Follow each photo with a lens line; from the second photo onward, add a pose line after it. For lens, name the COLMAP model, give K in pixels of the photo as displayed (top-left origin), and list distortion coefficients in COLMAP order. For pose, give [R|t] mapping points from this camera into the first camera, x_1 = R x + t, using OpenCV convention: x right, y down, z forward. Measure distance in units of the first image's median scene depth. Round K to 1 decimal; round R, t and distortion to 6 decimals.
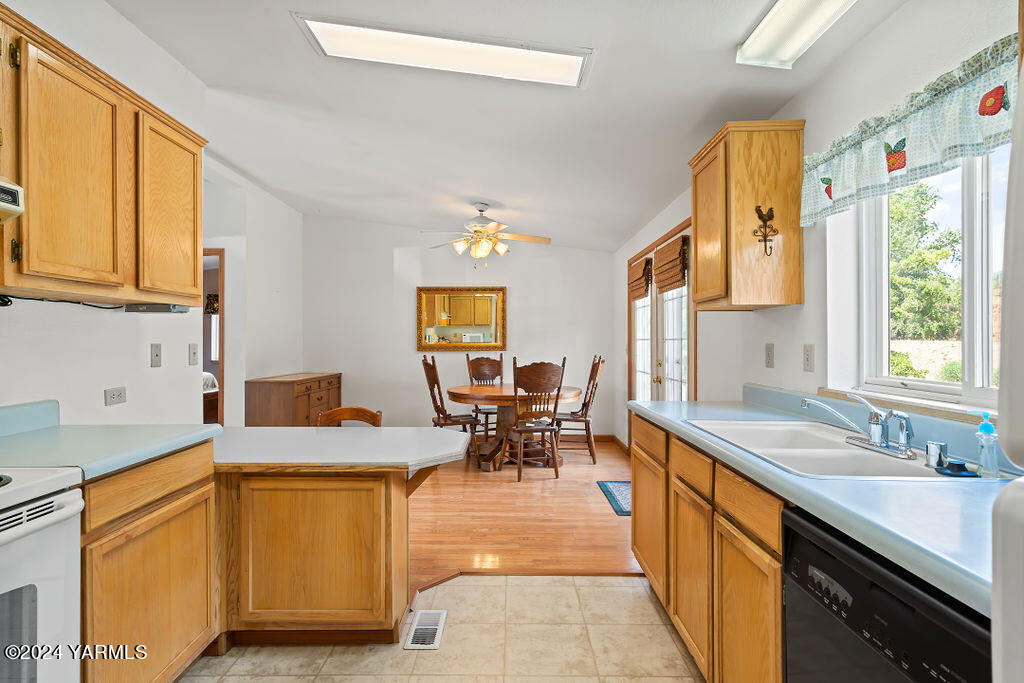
lens RADIAL K [[503.5, 0, 491.8], [0, 503.5, 340.0], [0, 0, 1]] dist [-0.003170, 0.006233]
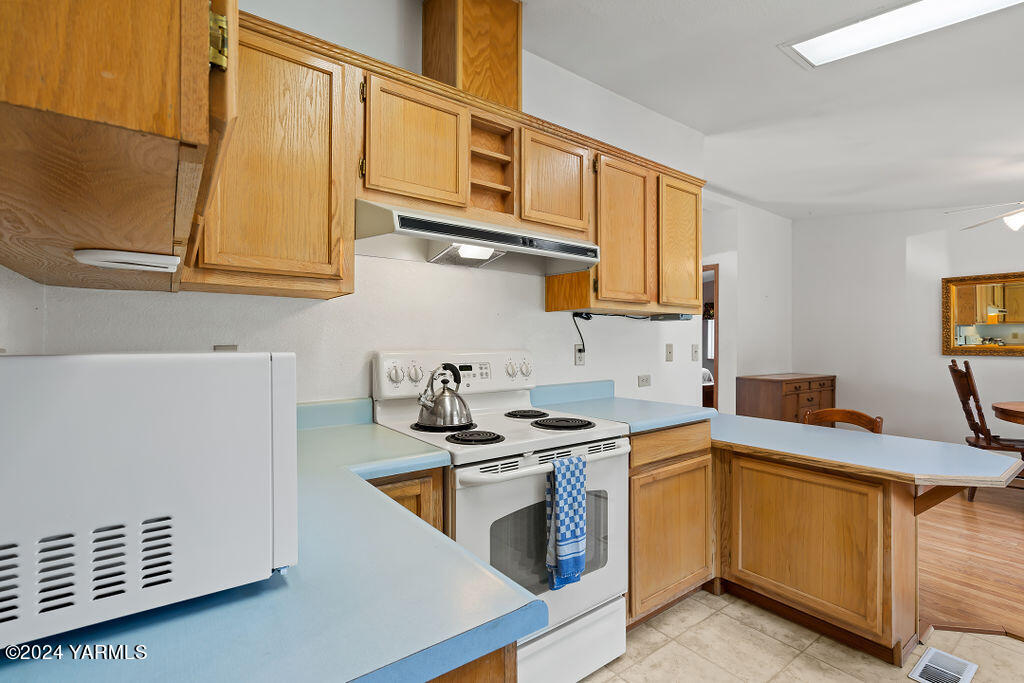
lens RADIAL K [[458.7, 0, 507.5], [0, 458.7, 340.6], [0, 0, 1]] dist [-0.007840, 0.003473]
pose [[0.605730, 0.000171, -0.795670, 0.027427], [-0.001732, 0.999998, -0.001103, 0.000731], [0.795668, 0.002046, 0.605729, -0.053825]]
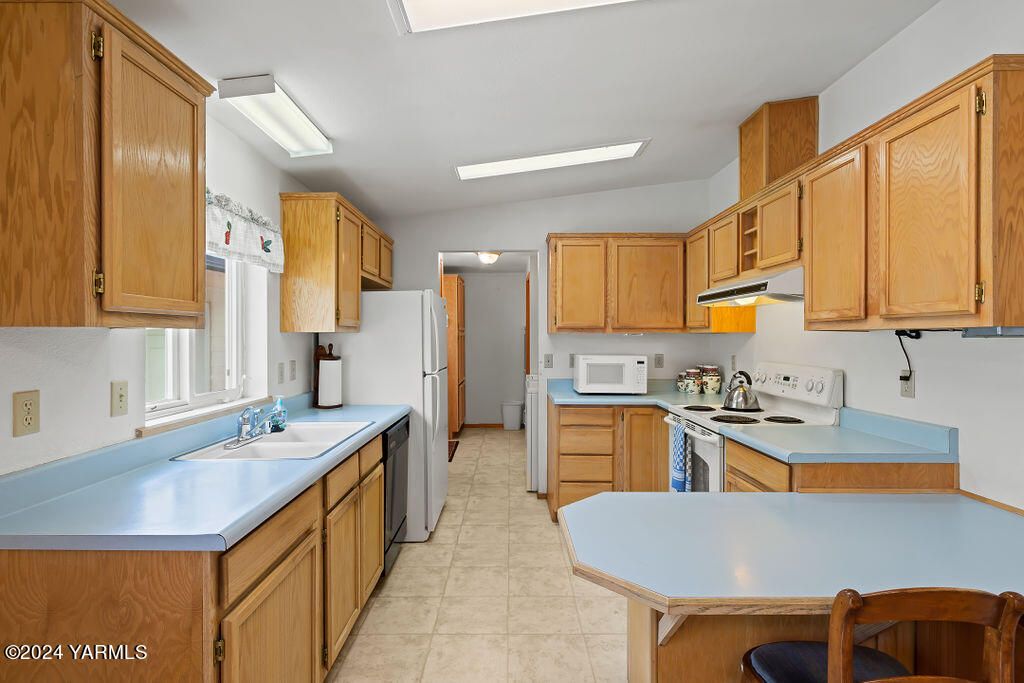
lens RADIAL K [[503.5, 0, 514.4], [0, 503.5, 335.2], [0, 0, 1]] dist [-0.003170, 0.006233]
pose [[-0.998996, -0.000254, -0.044796, 0.031438], [-0.000111, 0.999995, -0.003205, -0.036875], [0.044797, -0.003197, -0.998991, 1.114090]]
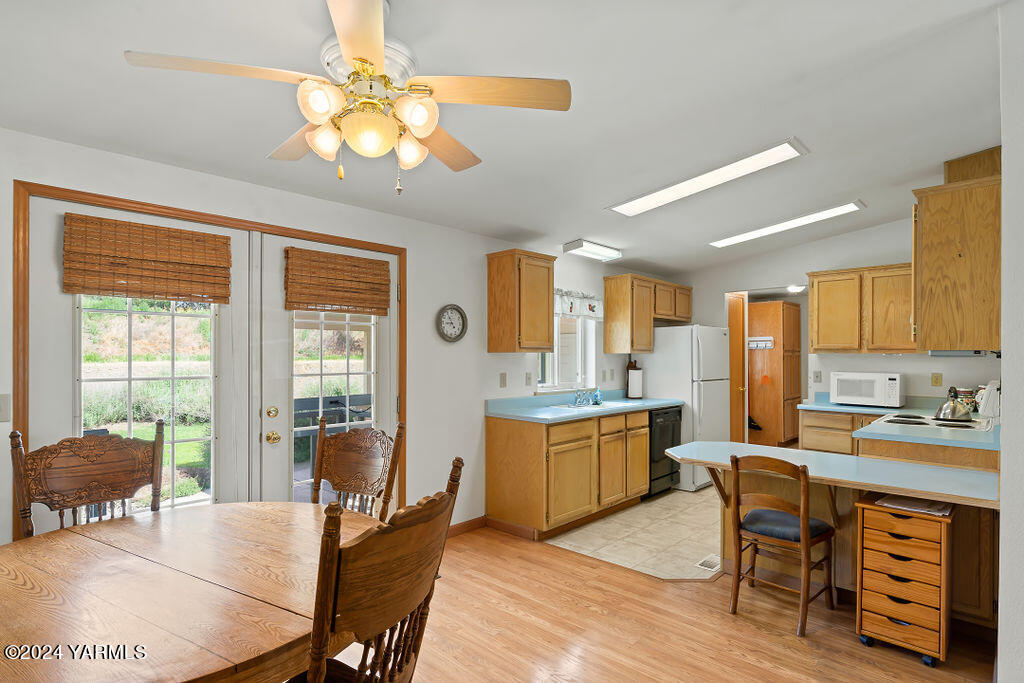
lens RADIAL K [[539.9, 0, 514.7], [0, 539.9, 355.9], [0, 0, 1]] dist [-0.004861, -0.000025]
pose [[-0.760680, -0.002739, 0.649121, -0.463381], [-0.003410, 0.999994, 0.000224, -0.036070], [-0.649118, -0.002043, -0.760685, 1.666605]]
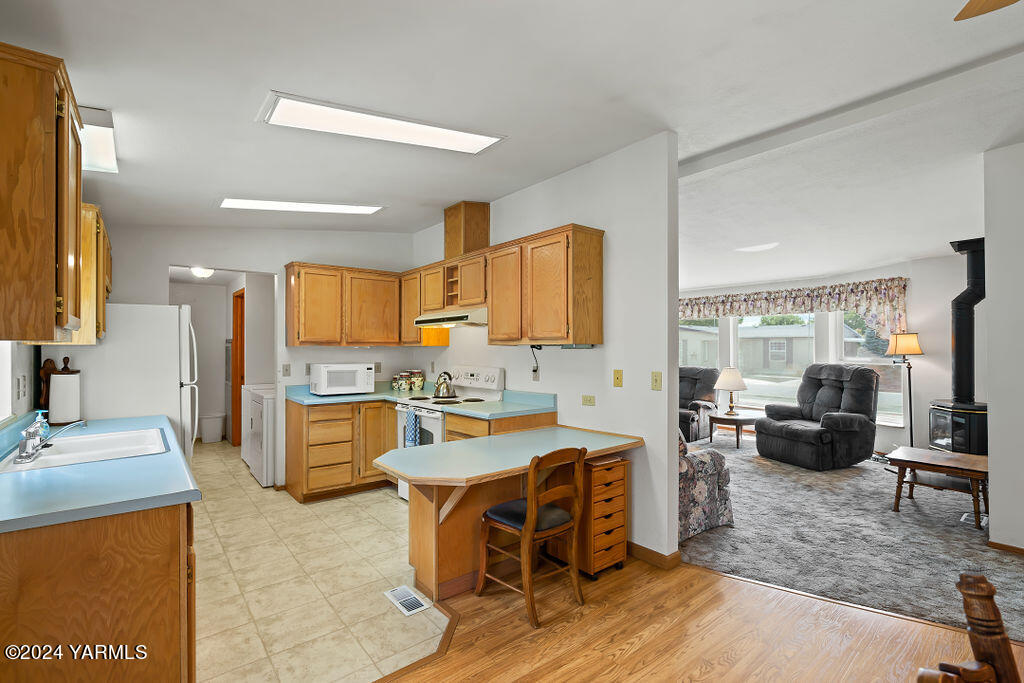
lens RADIAL K [[458.7, 0, 513.6], [0, 458.7, 348.2], [0, 0, 1]] dist [-0.007840, 0.003473]
pose [[-0.750399, 0.000292, -0.660985, 0.269954], [0.002107, 0.999996, -0.001950, -0.036110], [0.660981, -0.002856, -0.750397, 1.286343]]
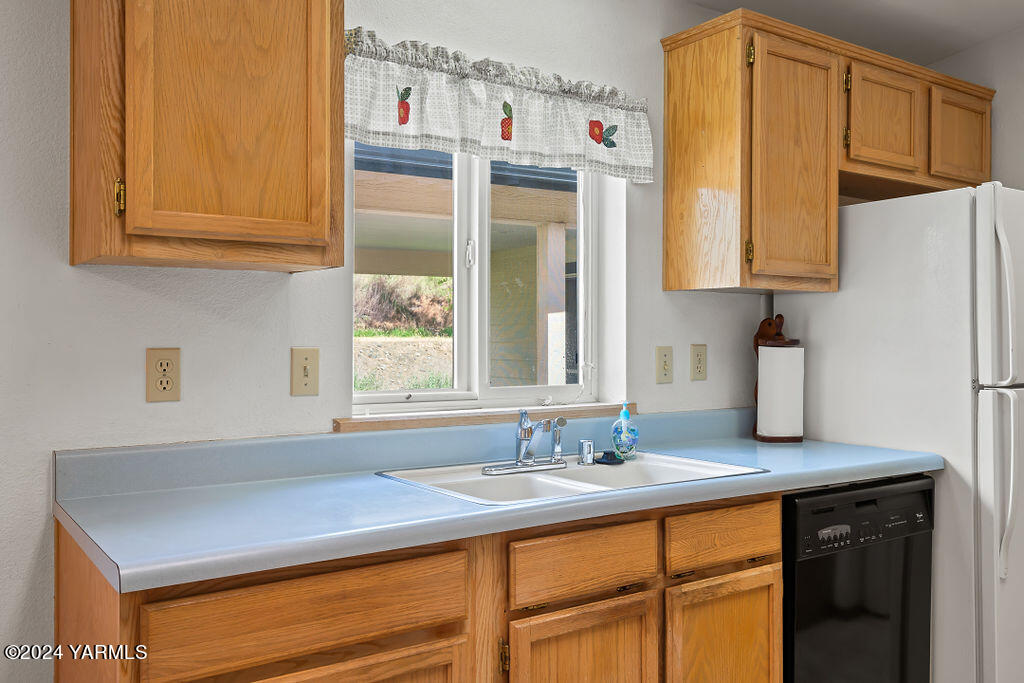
lens RADIAL K [[905.1, 0, 519.7], [0, 905.1, 331.9], [0, 0, 1]] dist [0.001433, 0.007108]
pose [[-0.610981, -0.001778, 0.791643, -0.192216], [-0.005533, 0.999983, -0.002025, -0.004836], [-0.791626, -0.005617, -0.610980, 0.877065]]
